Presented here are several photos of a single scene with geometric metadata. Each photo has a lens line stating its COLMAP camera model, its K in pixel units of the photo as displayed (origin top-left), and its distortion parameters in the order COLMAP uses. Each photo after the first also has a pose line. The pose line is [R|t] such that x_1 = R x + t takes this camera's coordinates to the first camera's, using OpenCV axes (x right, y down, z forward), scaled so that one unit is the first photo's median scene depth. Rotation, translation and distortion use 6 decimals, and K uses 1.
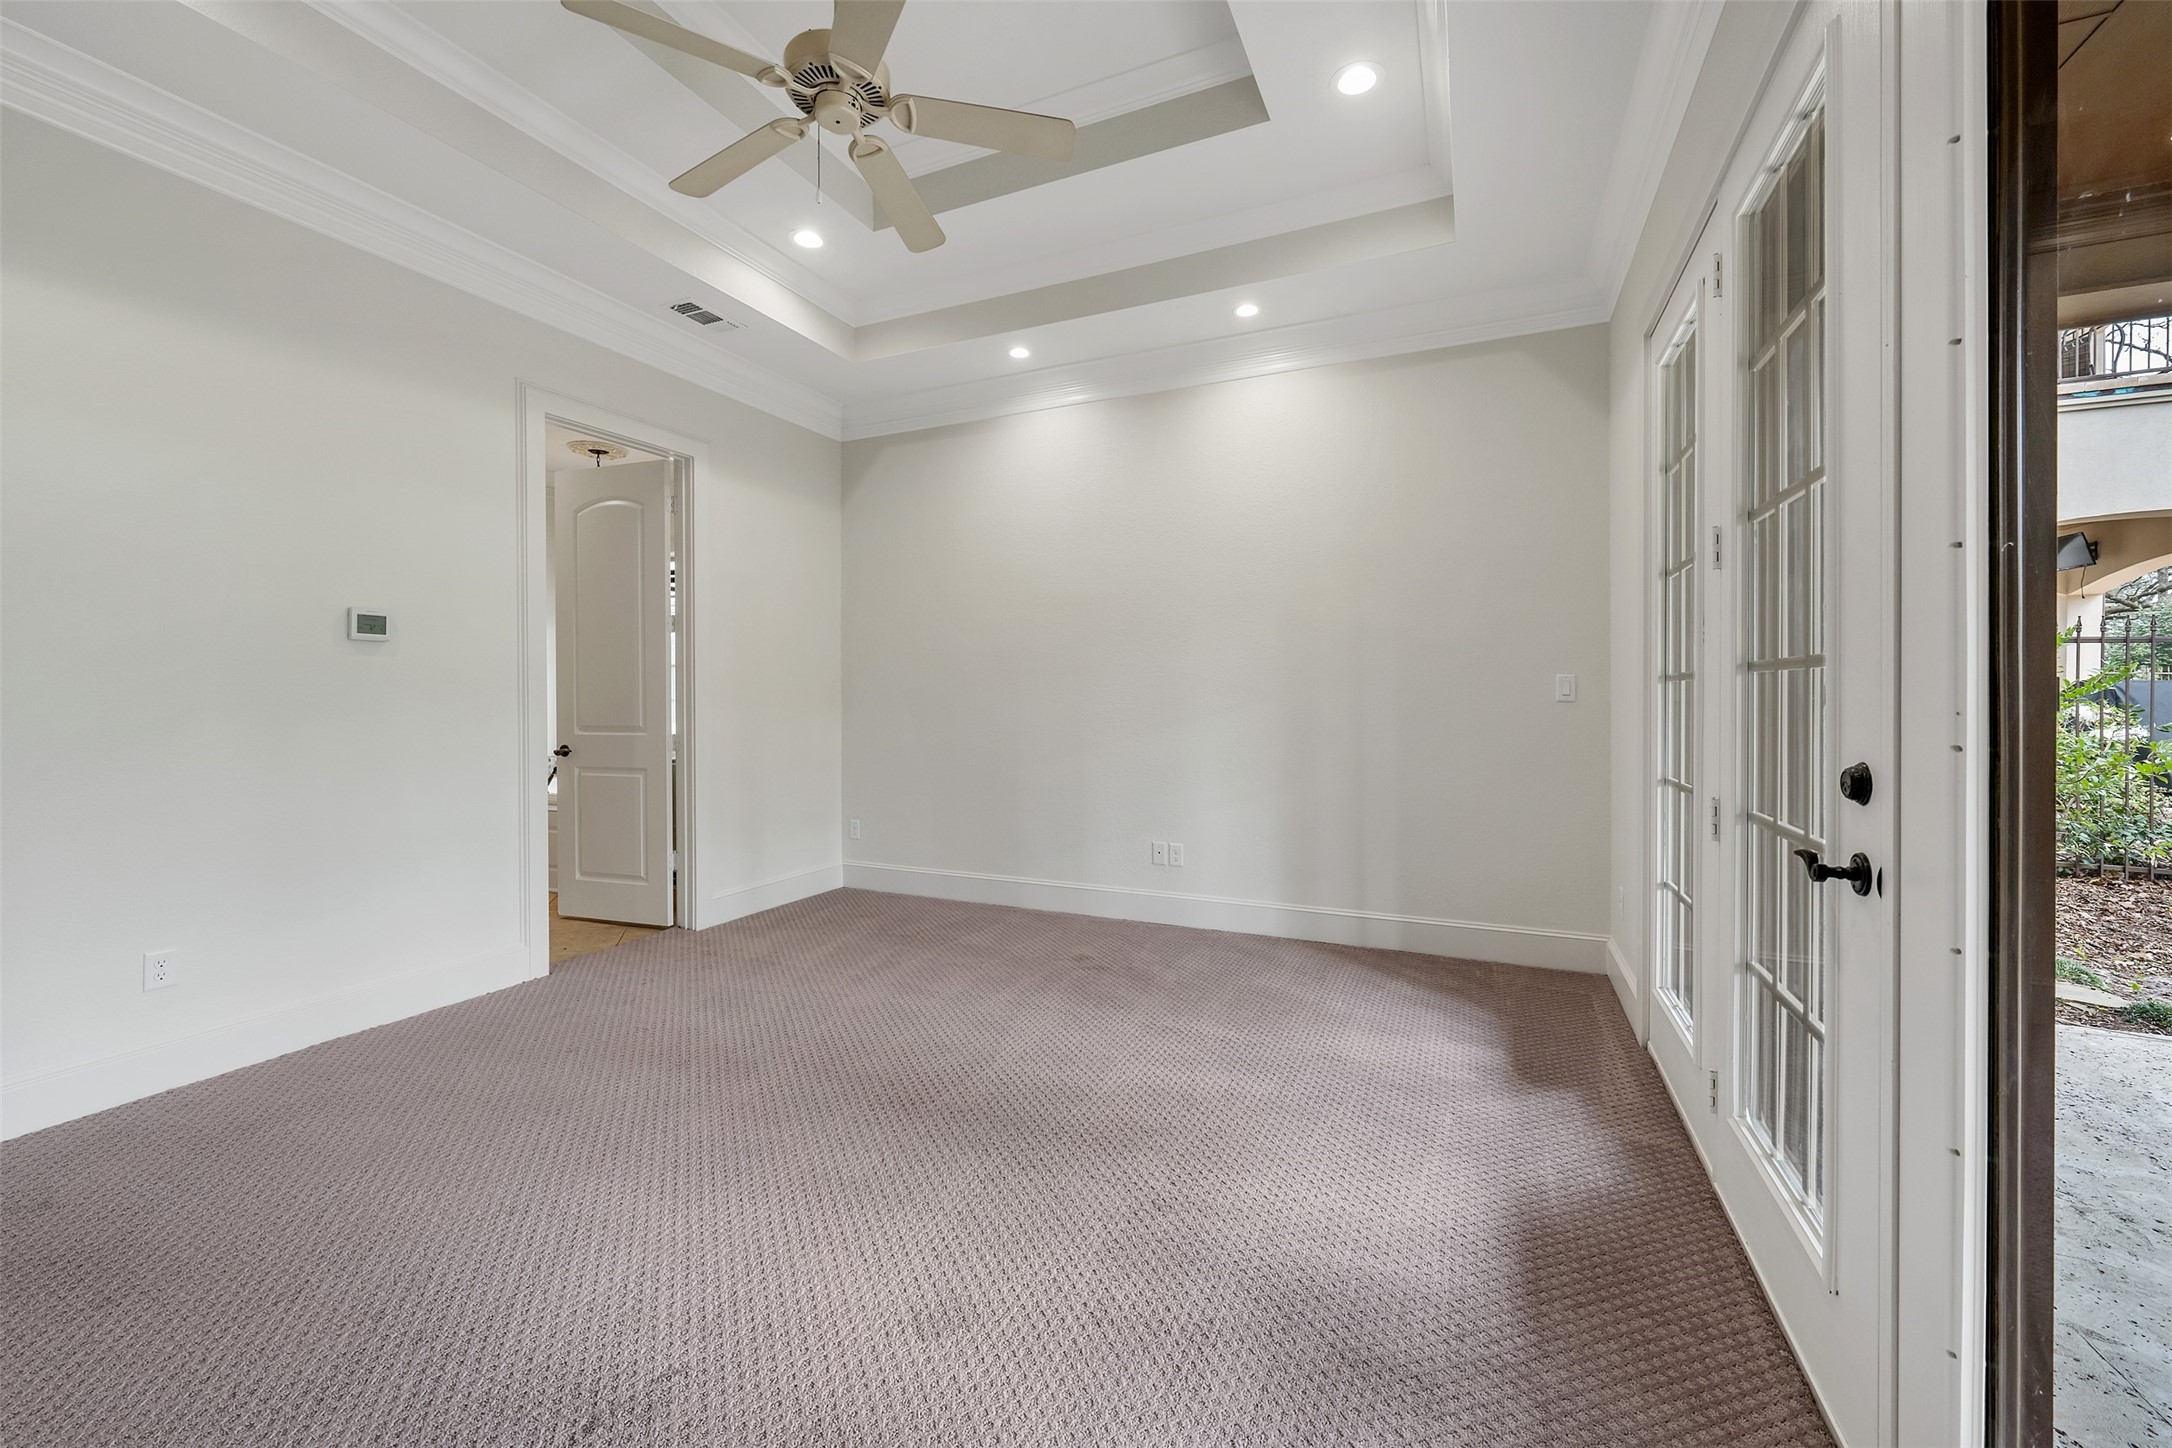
lens RADIAL K [[874.5, 0, 1082.5], [0, 874.5, 707.6], [0, 0, 1]] dist [-0.002782, -0.000281]
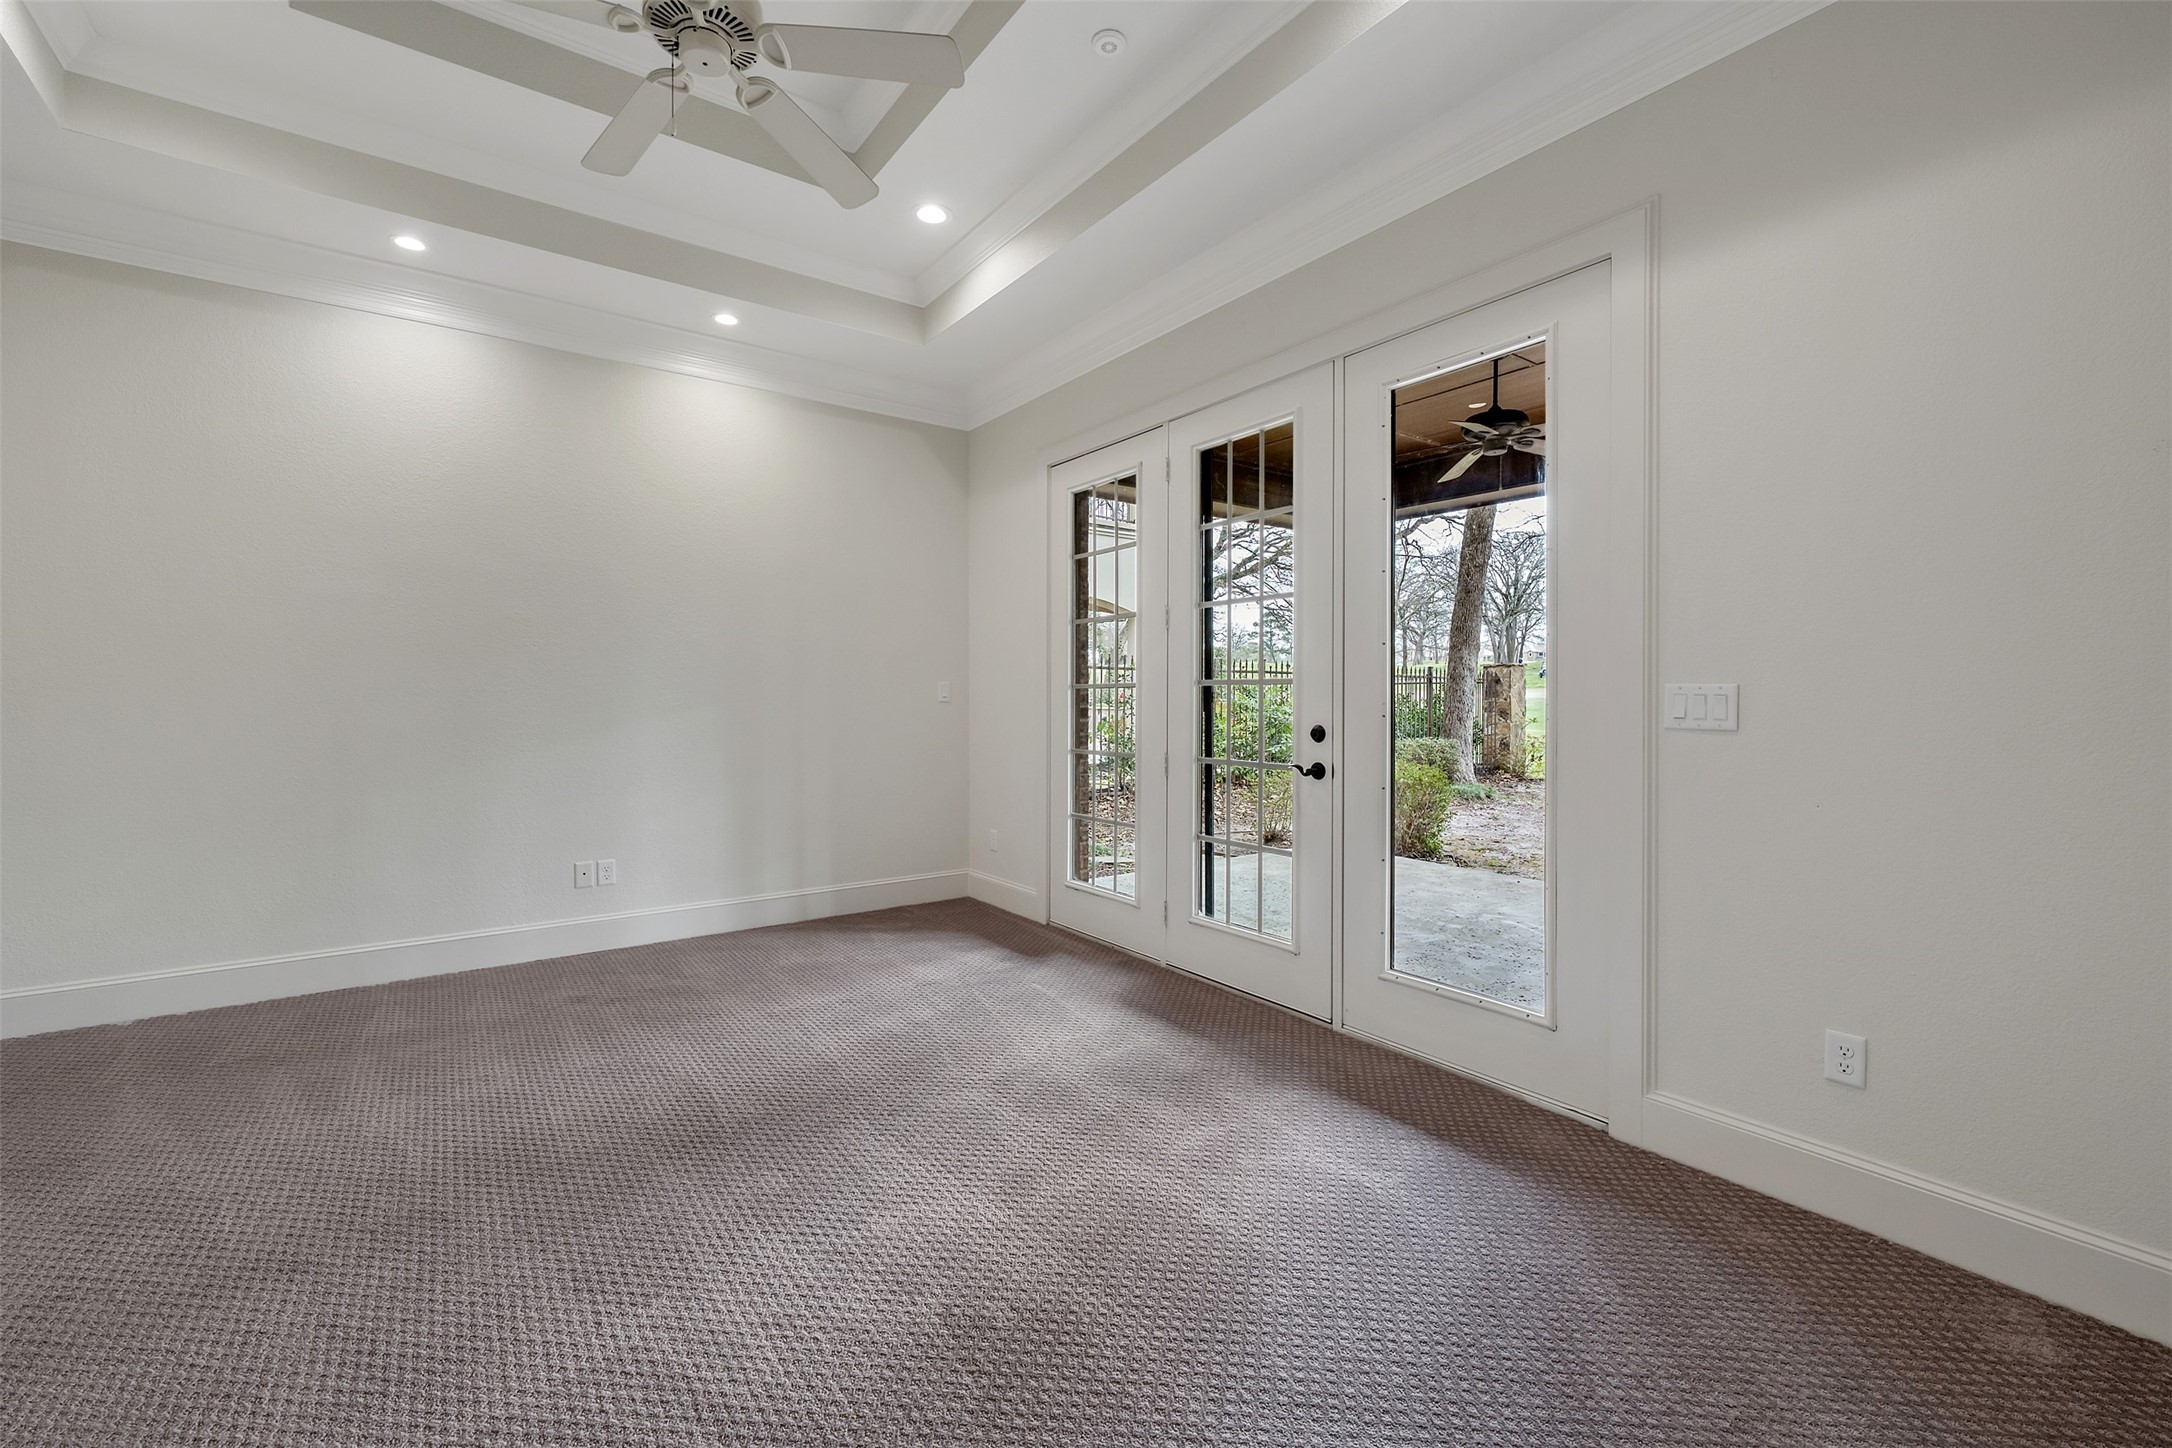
lens RADIAL K [[920.9, 0, 1094.8], [0, 920.9, 716.2], [0, 0, 1]] dist [-0.000241, -0.000238]
pose [[0.472113, -0.017439, 0.881366, -0.598220], [0.011467, 0.999841, 0.013641, -0.001353], [-0.881463, 0.003667, 0.472238, 0.122125]]
